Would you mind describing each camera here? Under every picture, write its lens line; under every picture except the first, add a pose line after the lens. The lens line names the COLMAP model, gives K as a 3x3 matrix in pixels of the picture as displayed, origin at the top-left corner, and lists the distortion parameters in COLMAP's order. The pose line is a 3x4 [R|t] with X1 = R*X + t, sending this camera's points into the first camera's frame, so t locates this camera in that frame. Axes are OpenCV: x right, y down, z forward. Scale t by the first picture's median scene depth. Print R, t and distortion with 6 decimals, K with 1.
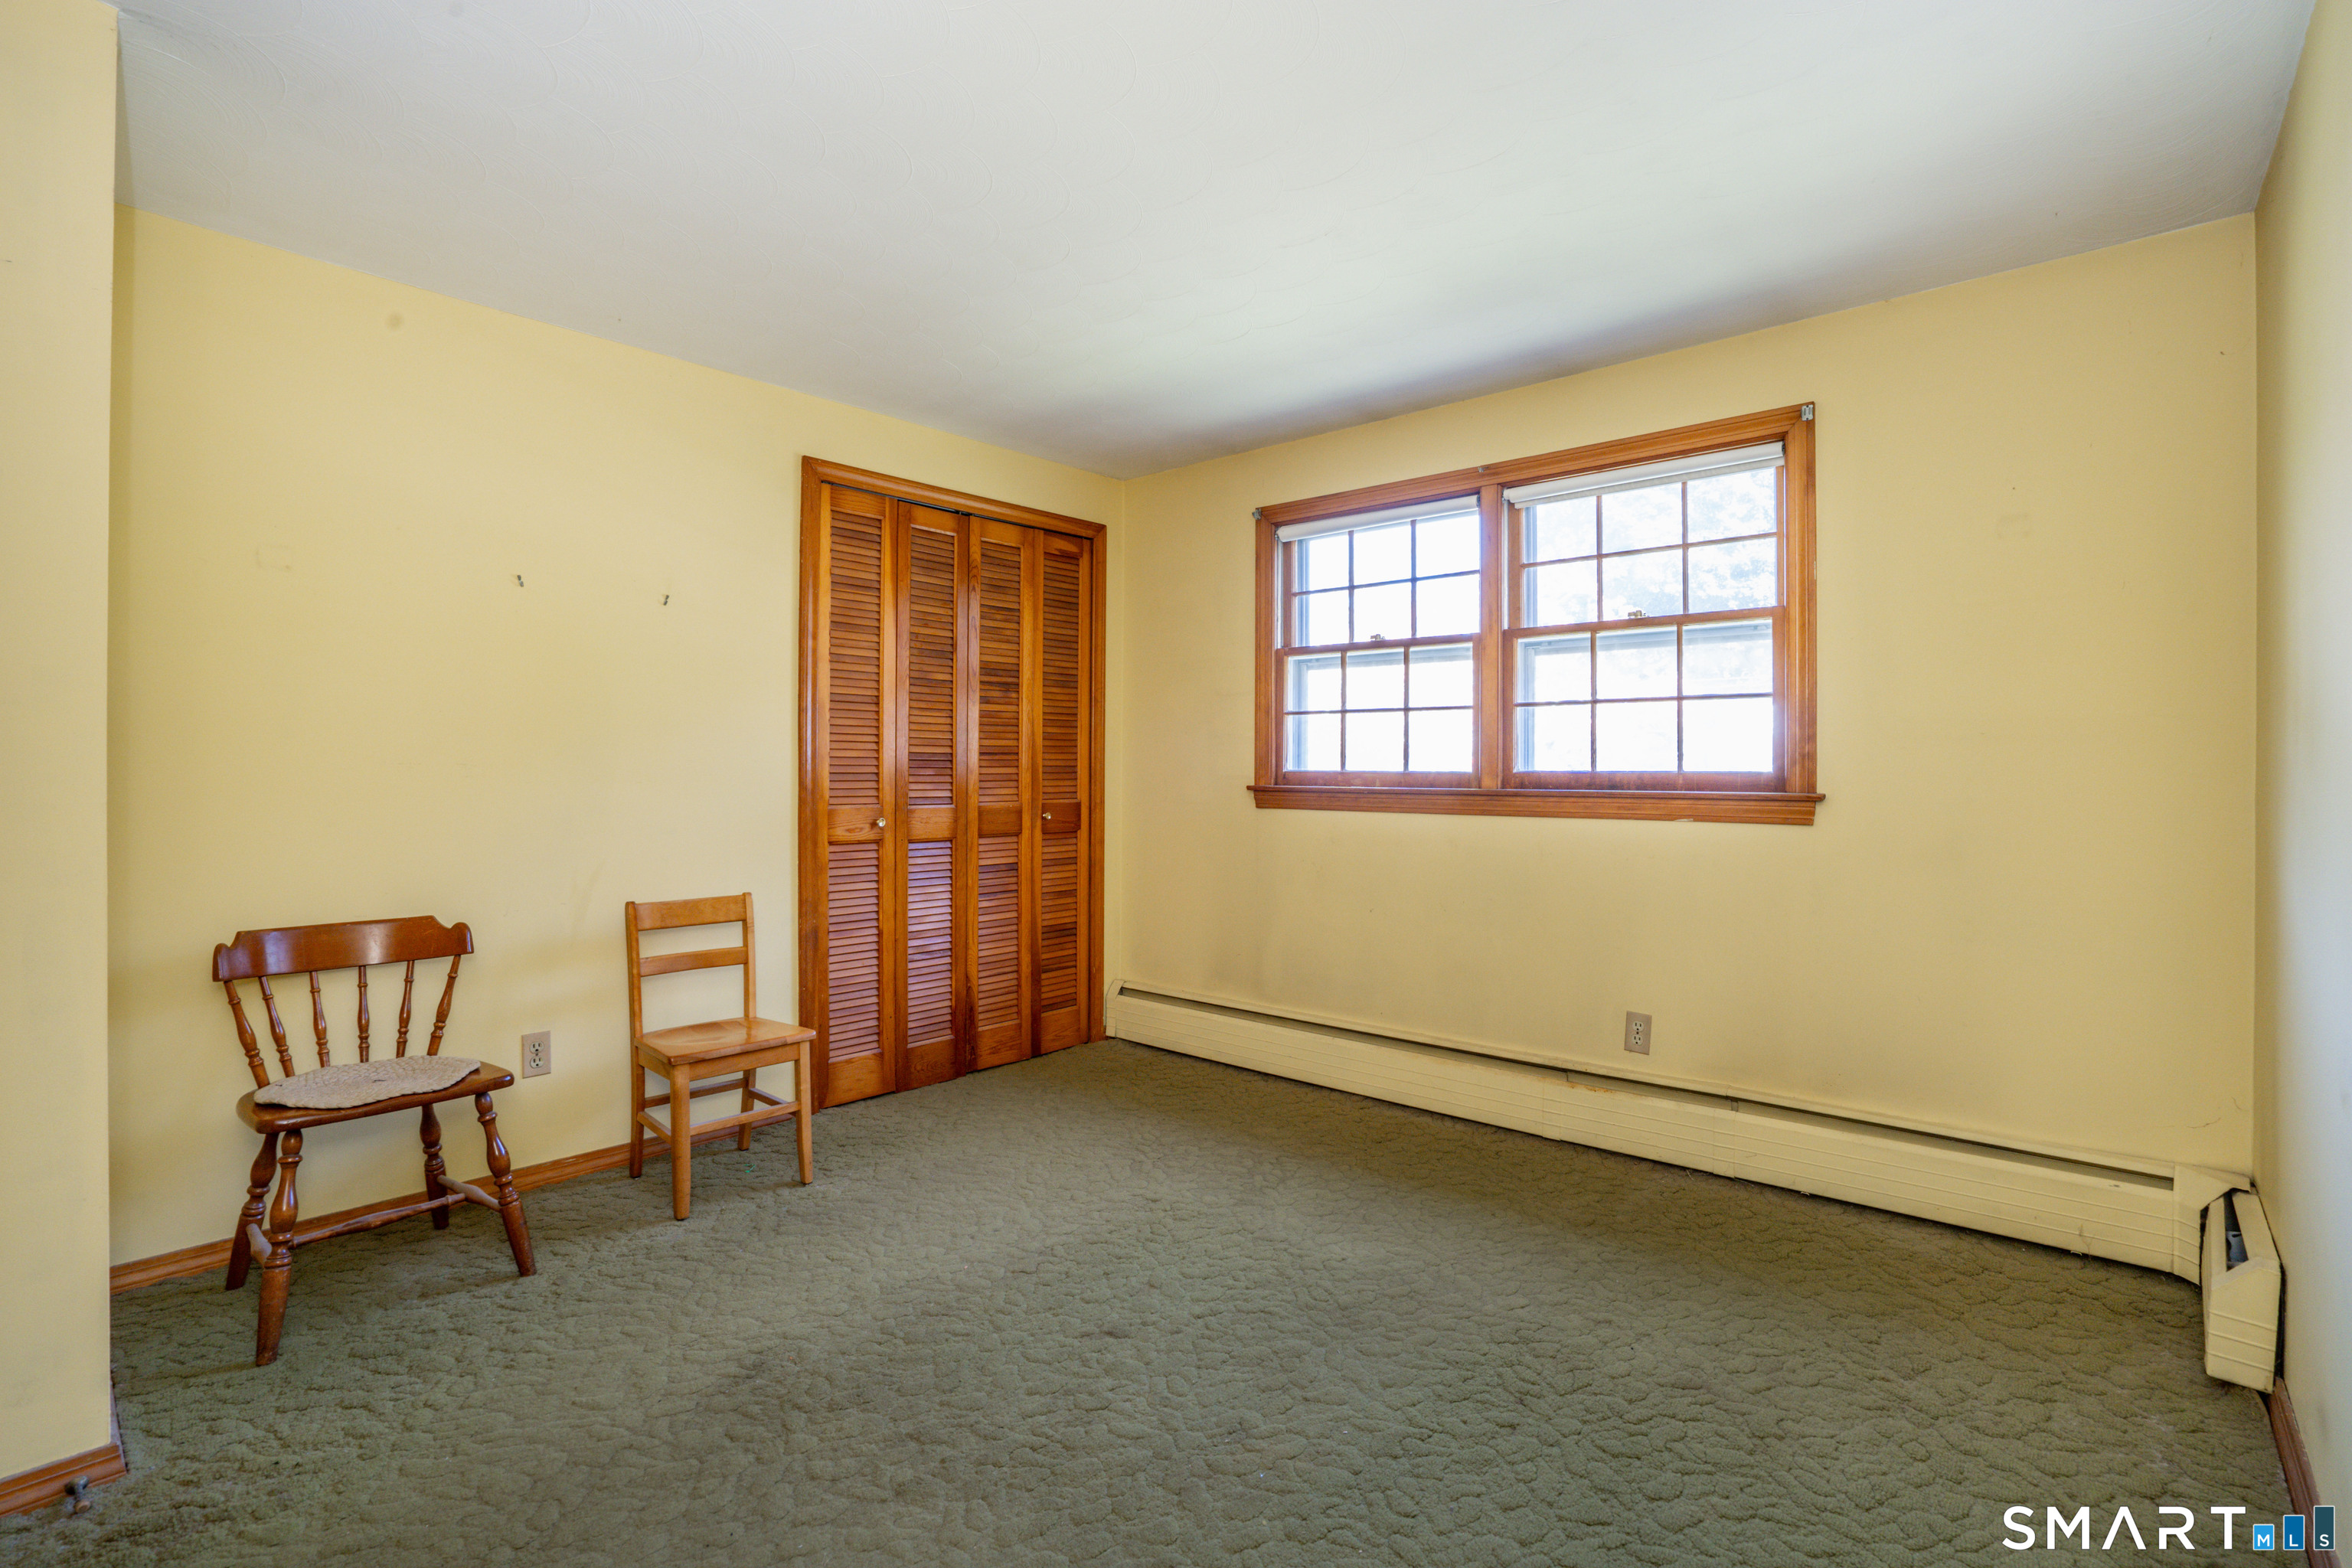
lens RADIAL K [[1104.4, 0, 1167.4], [0, 1104.4, 761.7], [0, 0, 1]] dist [-0.034896, 0.003278]
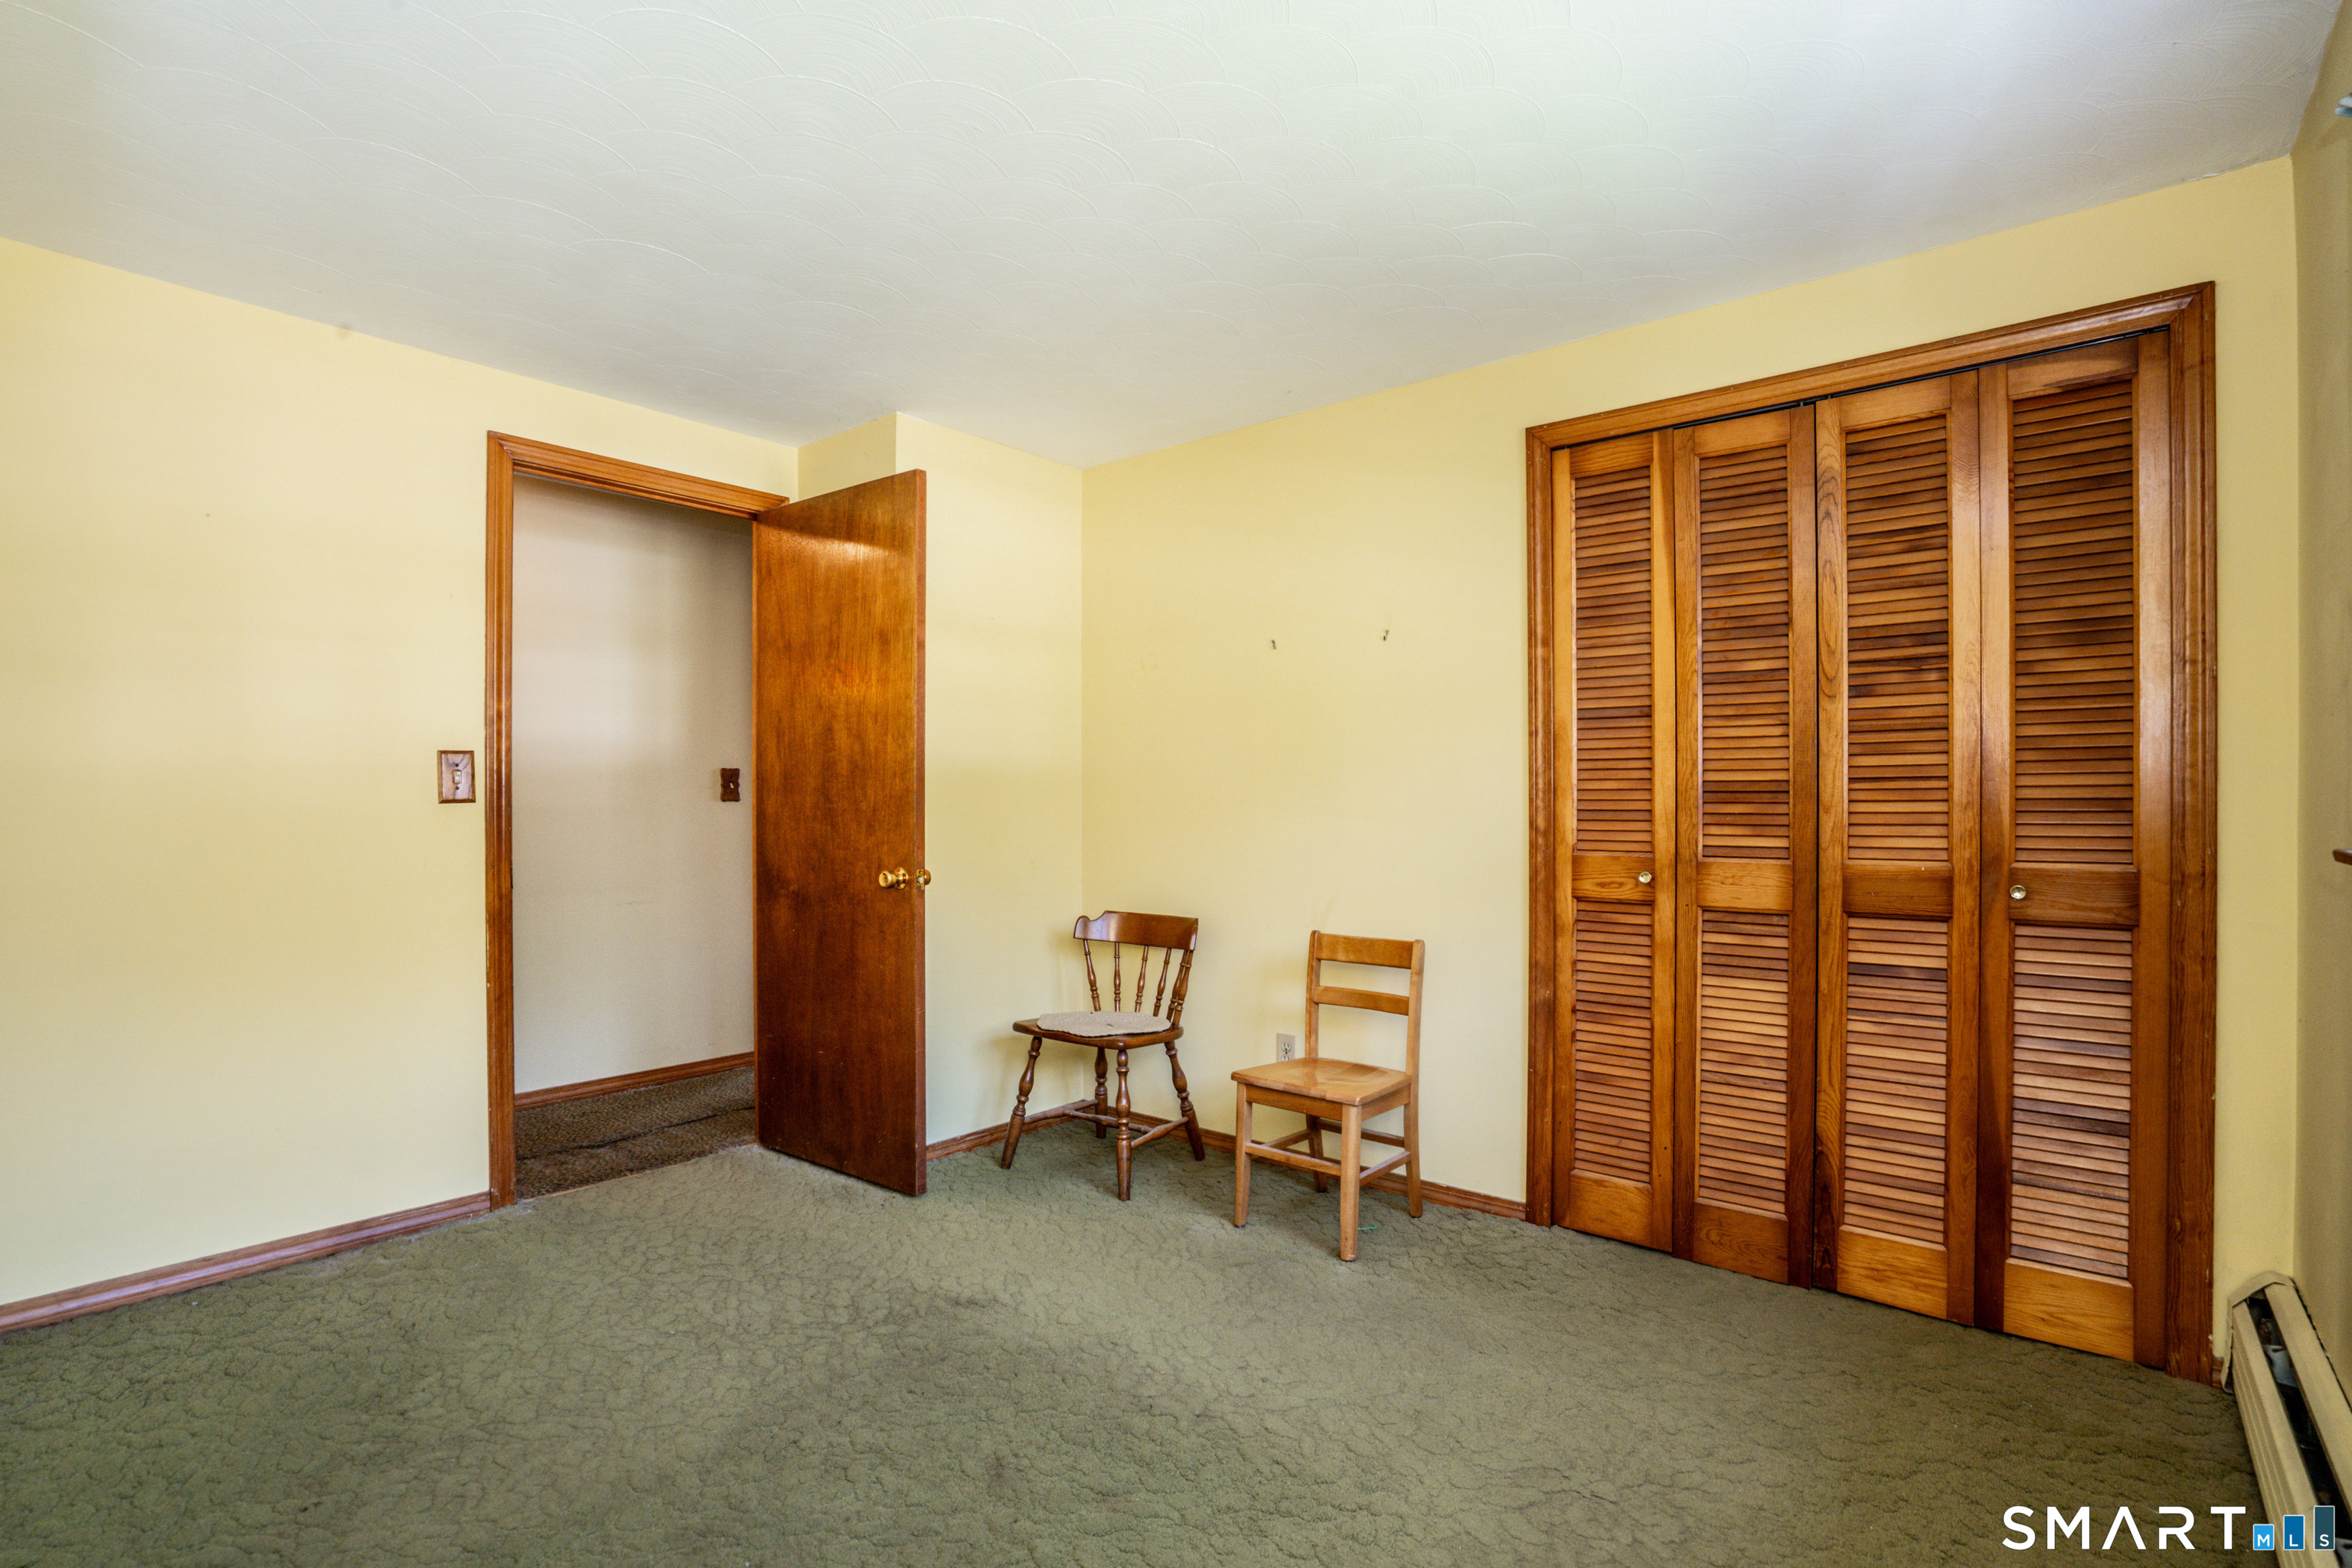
lens RADIAL K [[1104.4, 0, 1139.0], [0, 1104.4, 813.4], [0, 0, 1]] dist [-0.034896, 0.003278]
pose [[0.028743, 0.004893, -0.999575, 0.458586], [0.005626, 0.999971, 0.005057, 0.006645], [0.999571, -0.005769, 0.028714, 0.638163]]
